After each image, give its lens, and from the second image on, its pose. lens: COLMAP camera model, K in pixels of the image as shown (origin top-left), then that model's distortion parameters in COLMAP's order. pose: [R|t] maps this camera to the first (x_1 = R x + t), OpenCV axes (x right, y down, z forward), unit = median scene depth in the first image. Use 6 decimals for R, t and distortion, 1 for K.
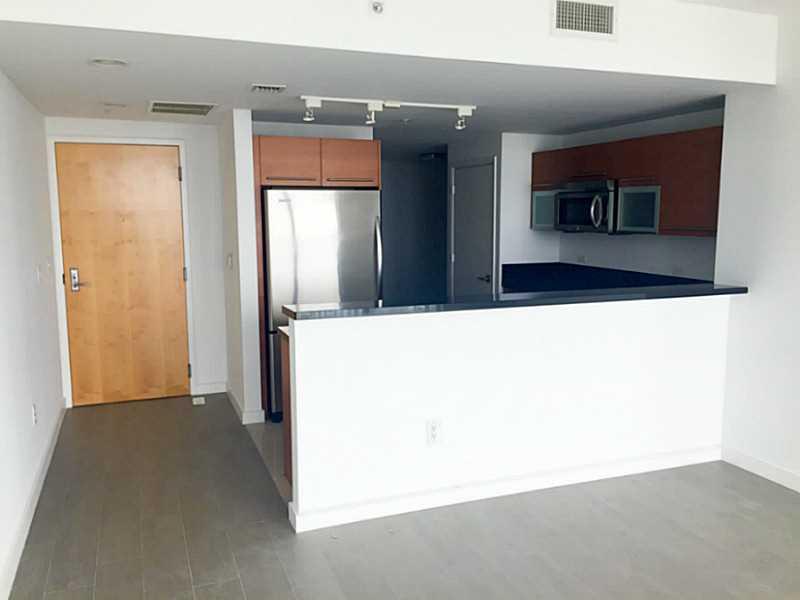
lens RADIAL K [[677.7, 0, 400.0], [0, 677.7, 300.0], [0, 0, 1]] dist [0.064244, -0.084140]
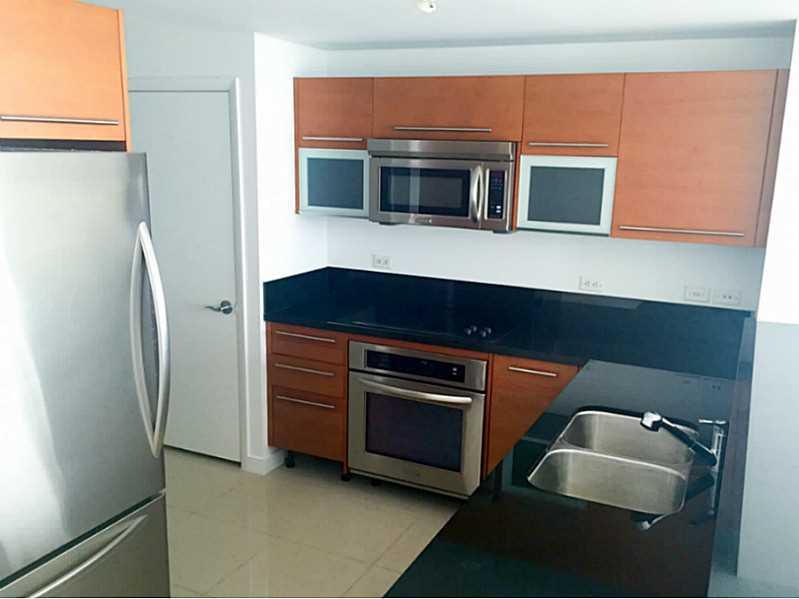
lens RADIAL K [[676.9, 0, 399.5], [0, 676.9, 299.5], [0, 0, 1]] dist [0.064244, -0.084140]
pose [[0.698478, -0.136458, 0.702501, -0.189711], [0.065538, 0.989724, 0.127087, -0.119978], [-0.712625, -0.042727, 0.700243, 0.637507]]
